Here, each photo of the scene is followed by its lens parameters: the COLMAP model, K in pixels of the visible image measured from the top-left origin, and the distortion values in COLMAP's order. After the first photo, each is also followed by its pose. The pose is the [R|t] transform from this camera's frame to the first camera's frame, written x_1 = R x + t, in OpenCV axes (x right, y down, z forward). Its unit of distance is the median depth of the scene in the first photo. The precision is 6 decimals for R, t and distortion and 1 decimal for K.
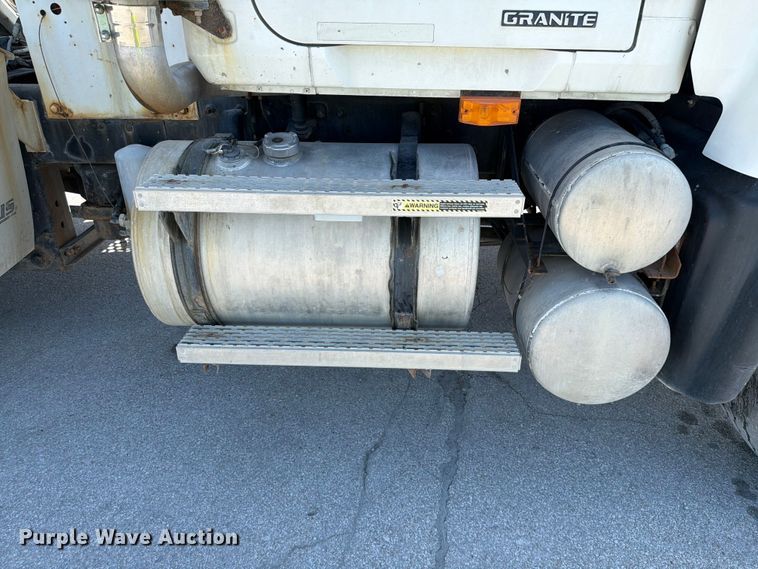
lens RADIAL K [[529.8, 0, 381.8], [0, 529.8, 281.5], [0, 0, 1]] dist [0.111075, -0.156238]
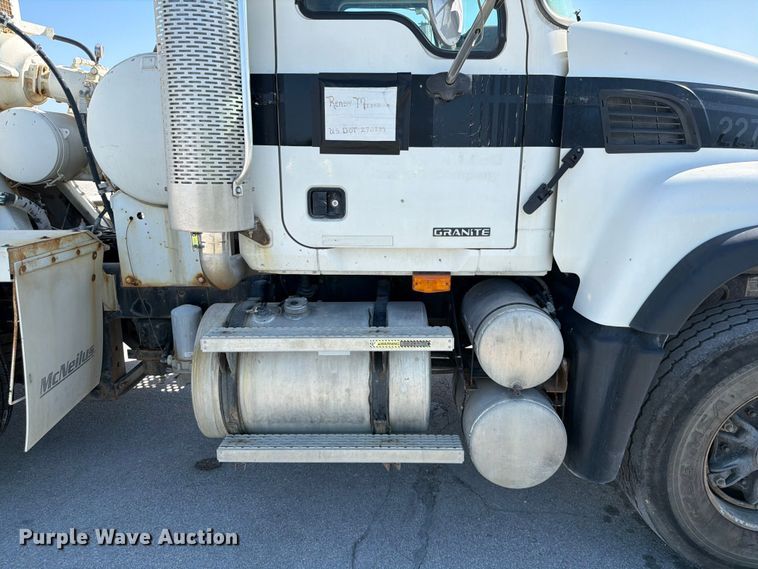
lens RADIAL K [[529.8, 0, 381.8], [0, 529.8, 281.5], [0, 0, 1]] dist [0.111075, -0.156238]
pose [[0.999664, -0.015483, 0.020770, 0.023350], [0.020197, 0.967890, -0.250561, 0.058814], [-0.016224, 0.250897, 0.967878, -0.471289]]
